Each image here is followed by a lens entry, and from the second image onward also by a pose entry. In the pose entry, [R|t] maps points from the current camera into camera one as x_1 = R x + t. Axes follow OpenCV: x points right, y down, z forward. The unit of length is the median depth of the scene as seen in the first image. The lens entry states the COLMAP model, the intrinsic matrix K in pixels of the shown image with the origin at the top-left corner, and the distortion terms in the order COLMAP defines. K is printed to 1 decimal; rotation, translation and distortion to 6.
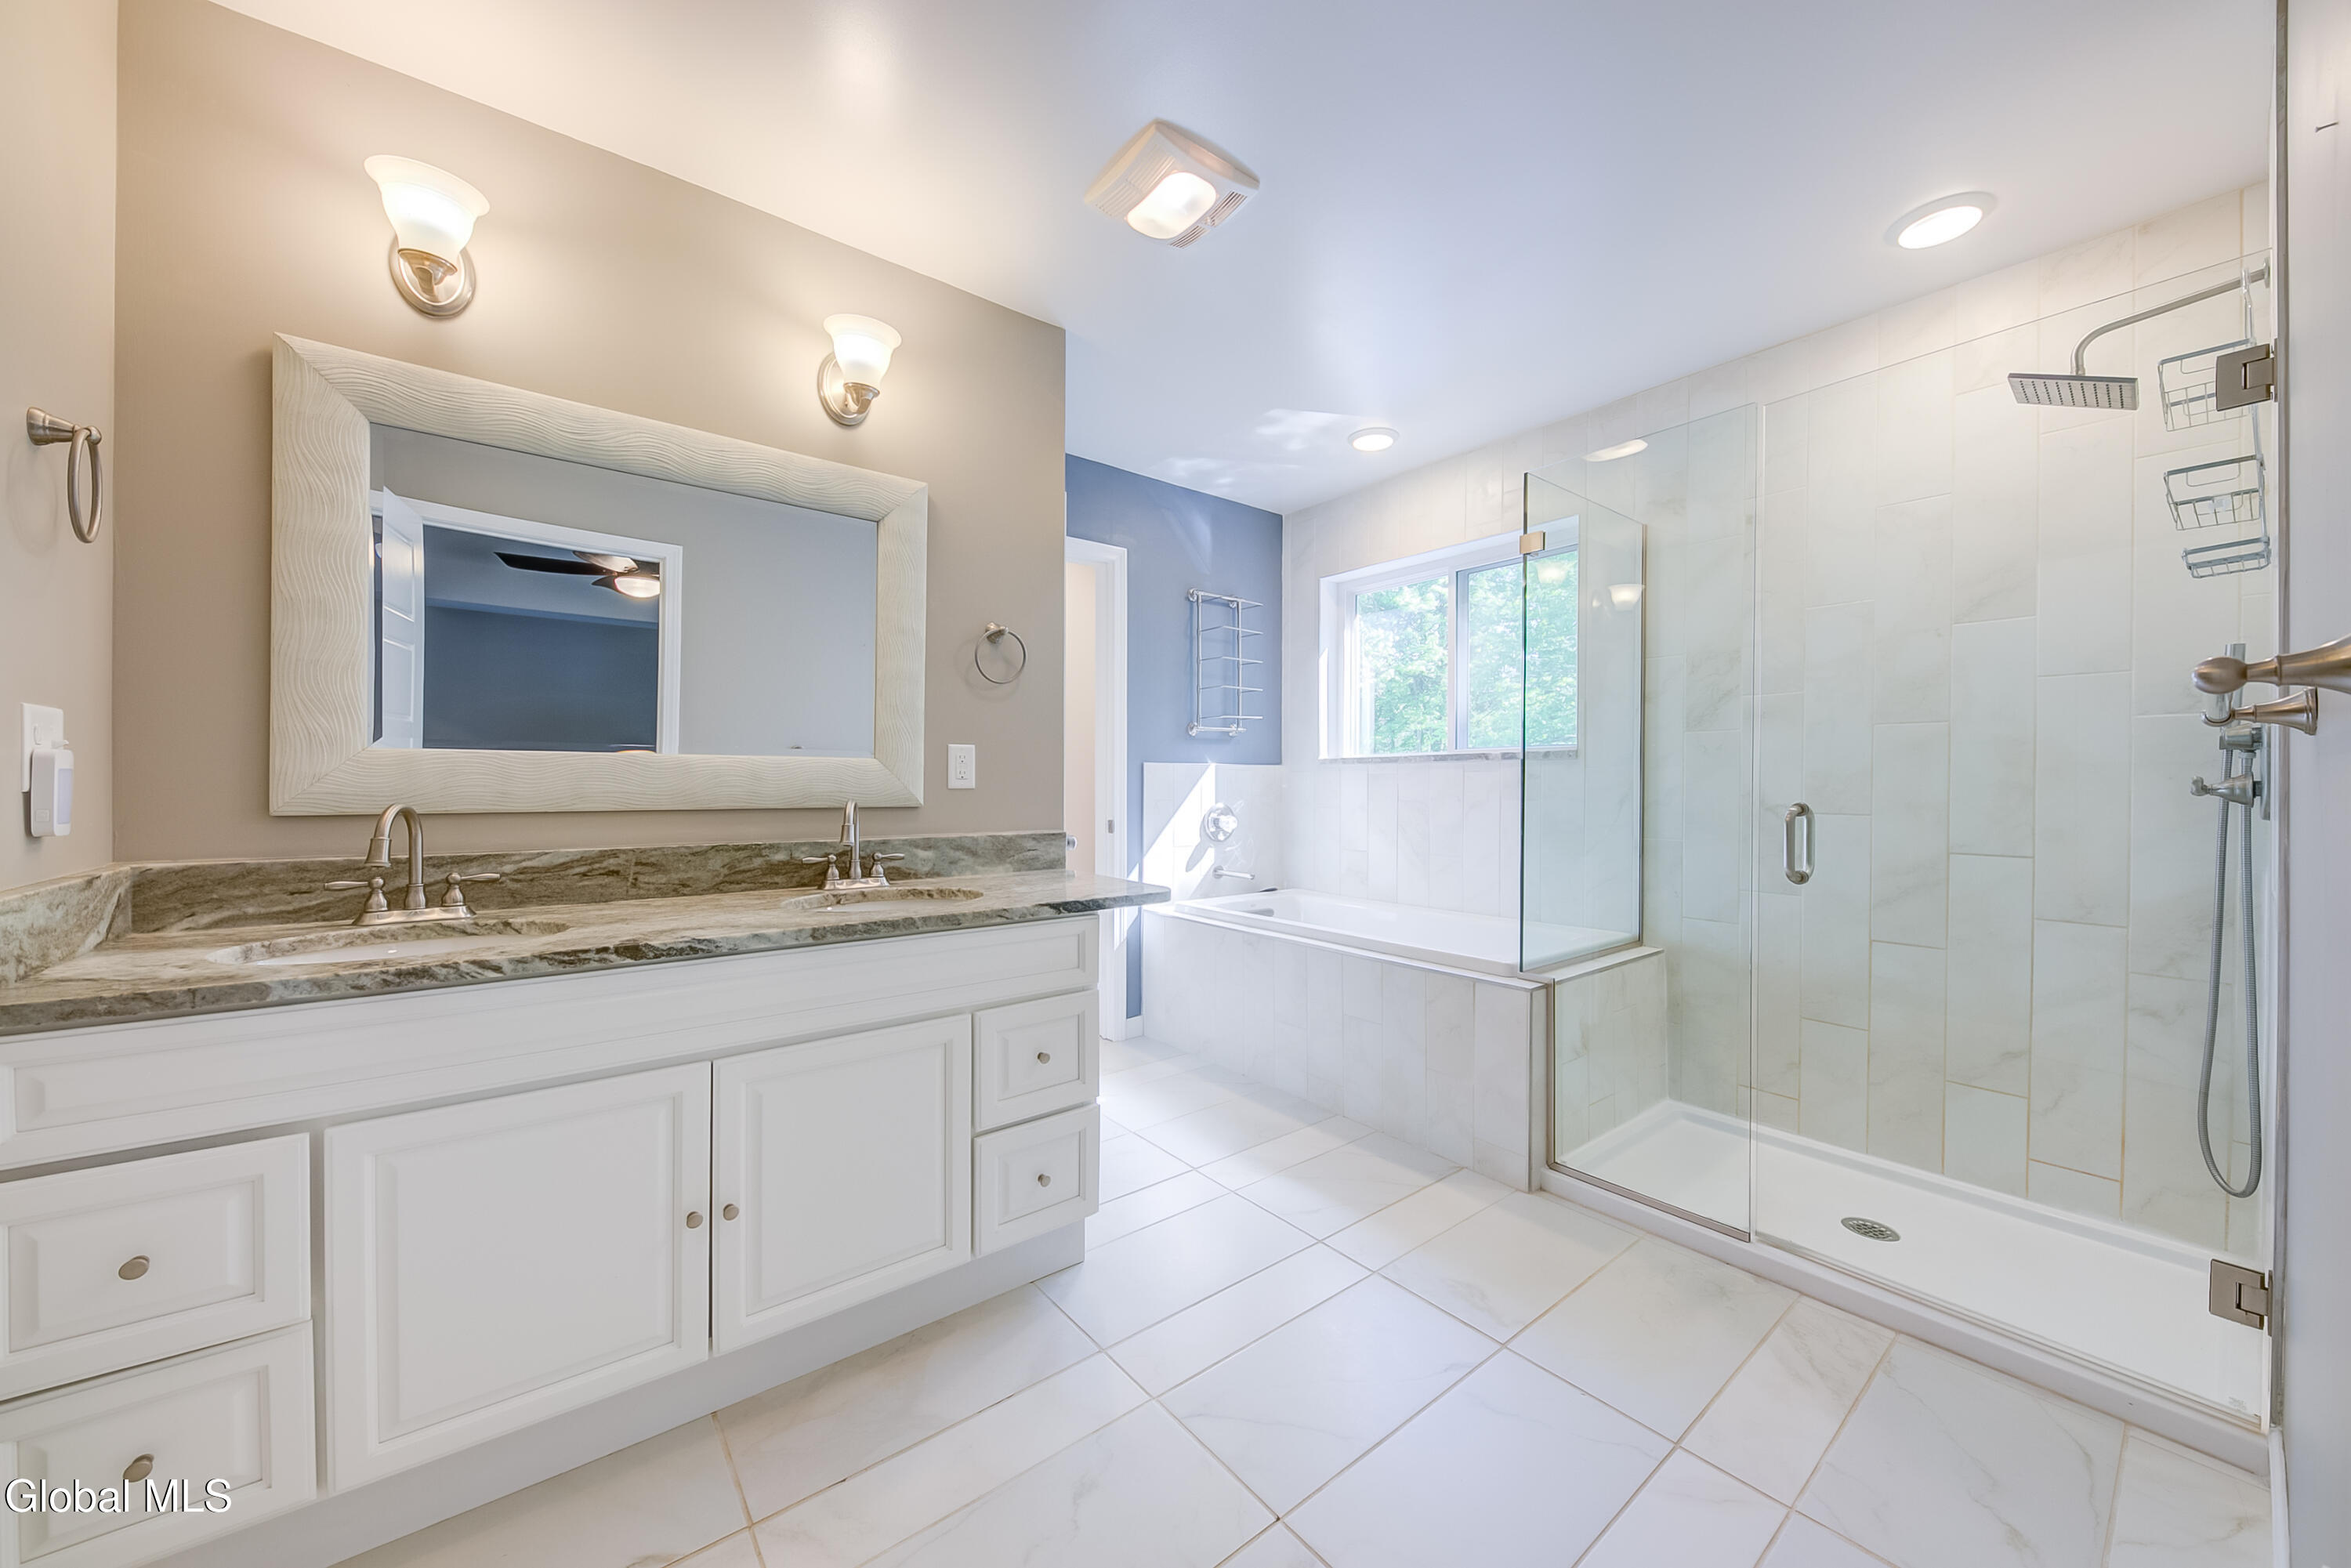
lens RADIAL K [[823.6, 0, 1197.8], [0, 823.6, 787.9], [0, 0, 1]] dist [0.001497, -0.002806]
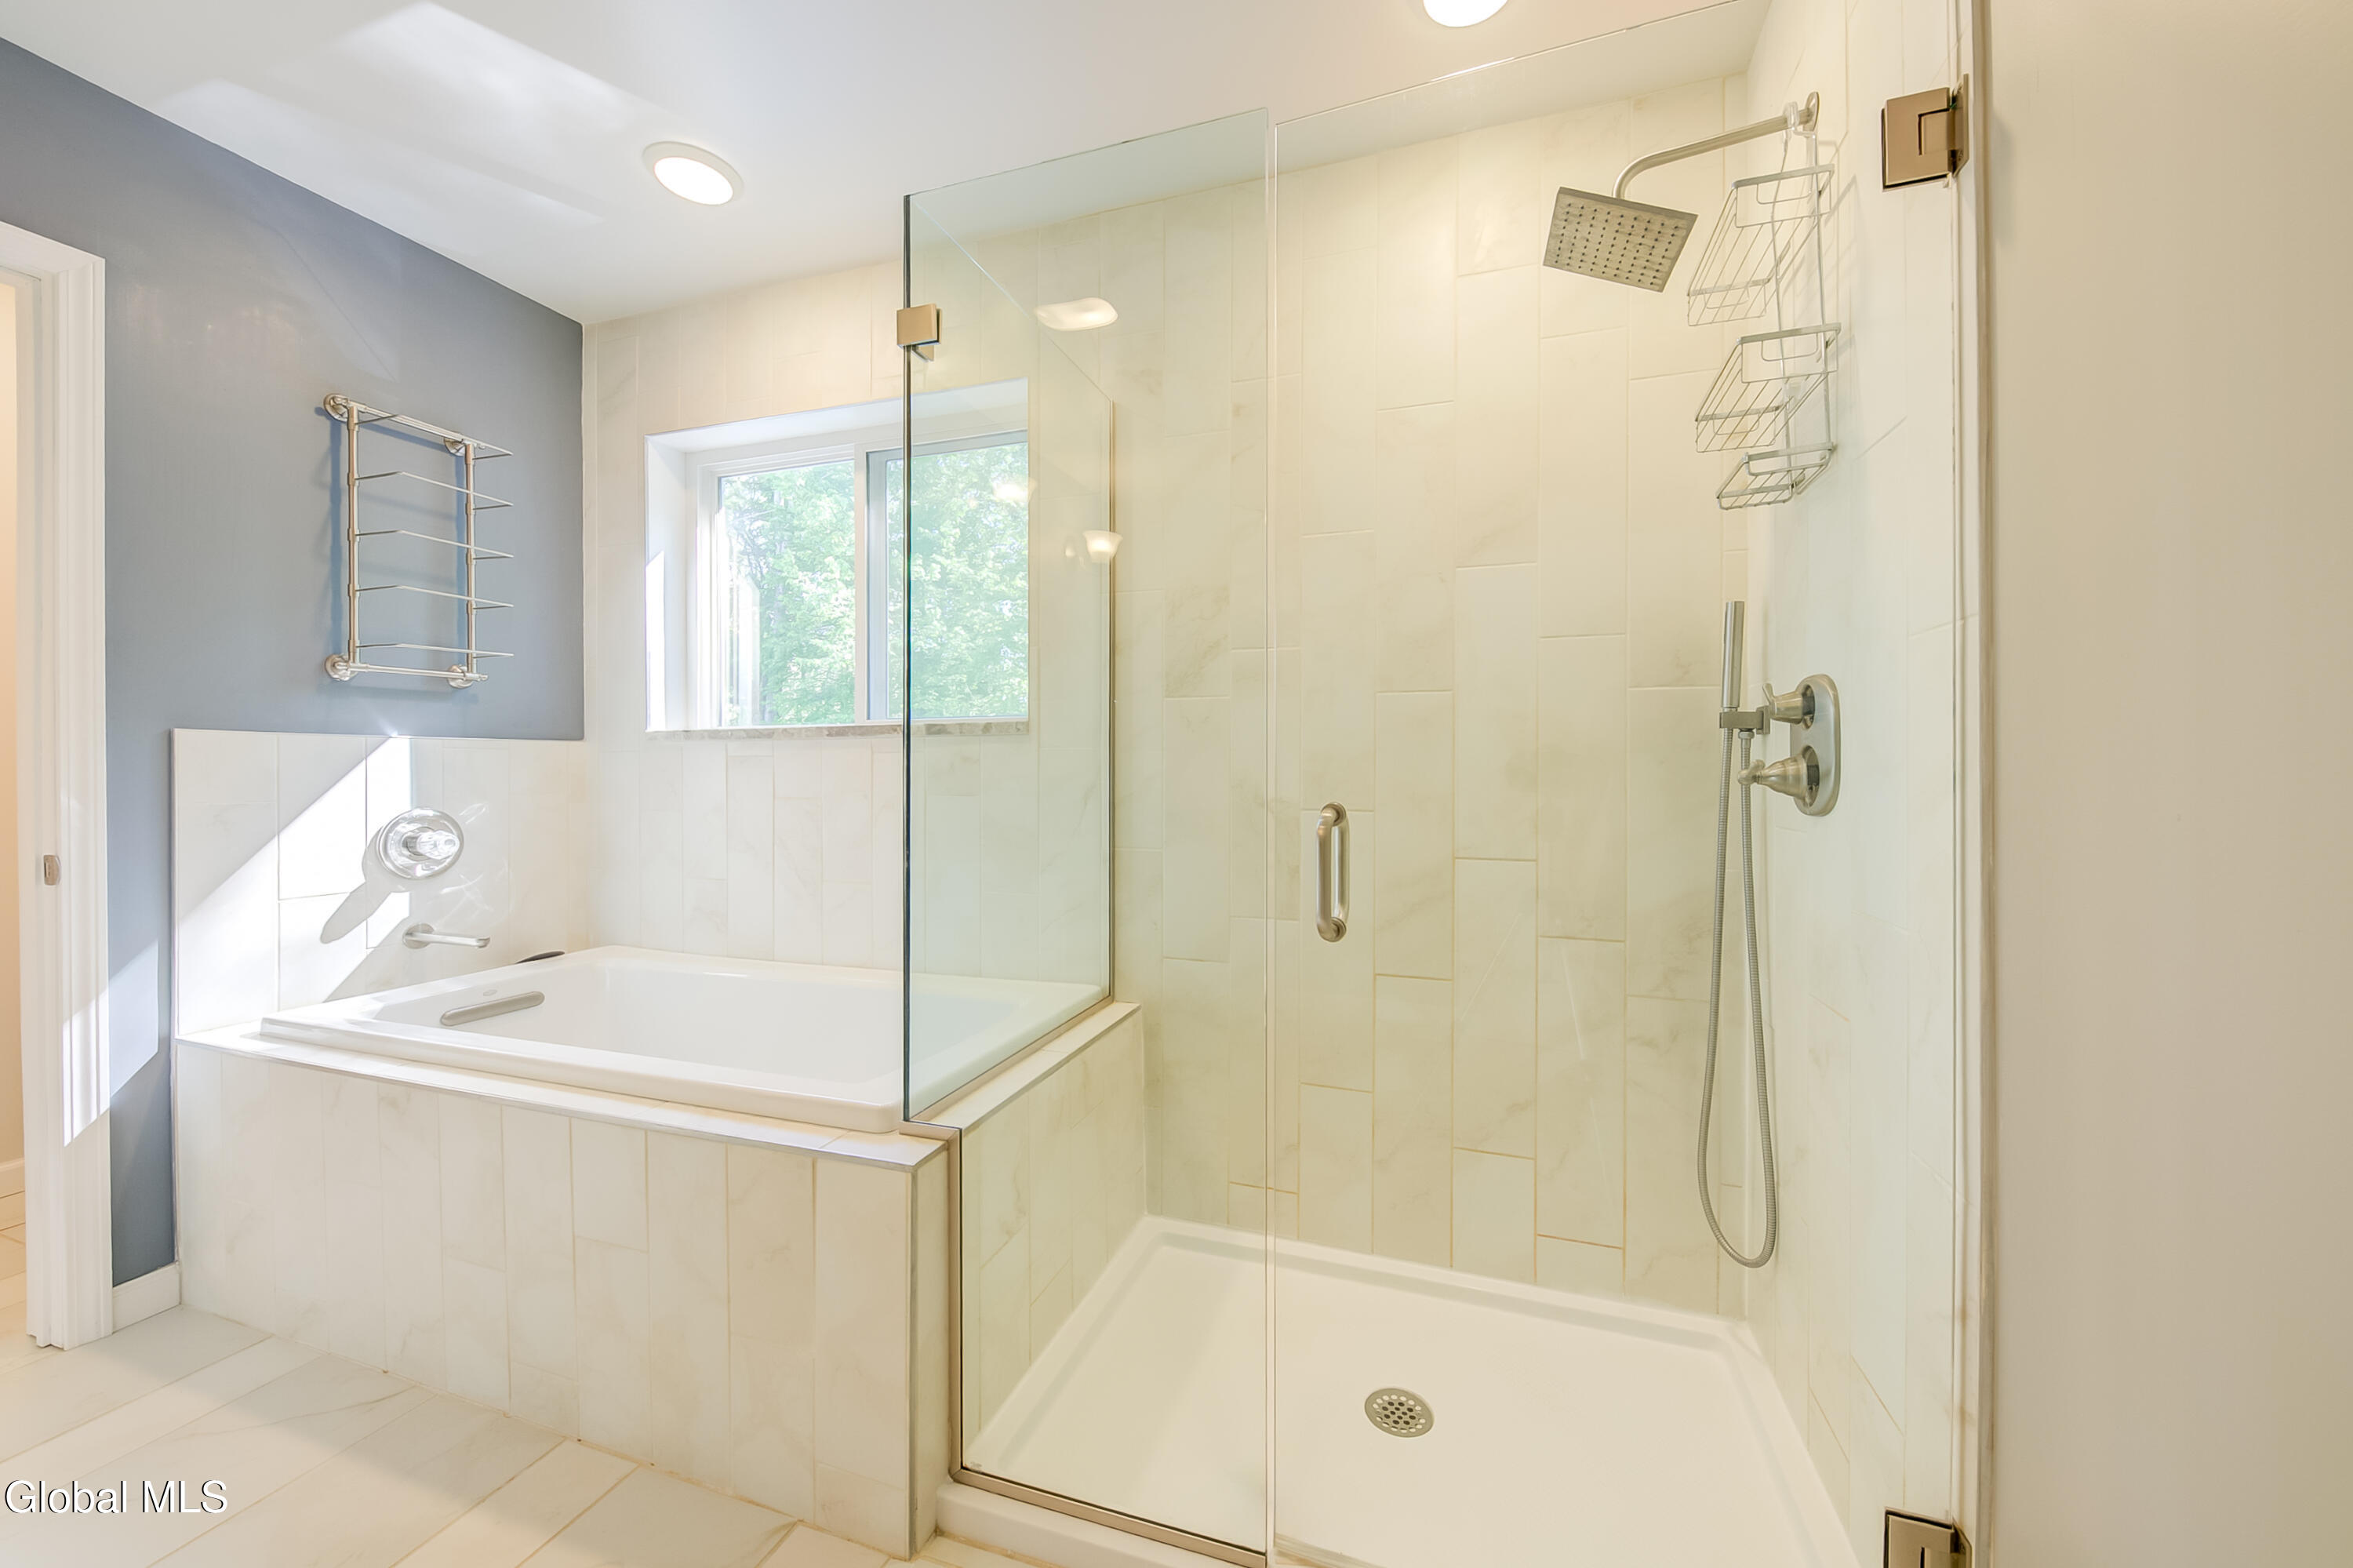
lens RADIAL K [[824.4, 0, 1237.2], [0, 824.4, 775.2], [0, 0, 1]] dist [0.001497, -0.002806]
pose [[0.810883, -0.007398, 0.585162, 0.252358], [0.006232, 0.999973, 0.004007, -0.003490], [-0.585176, 0.000398, 0.810906, 0.429735]]
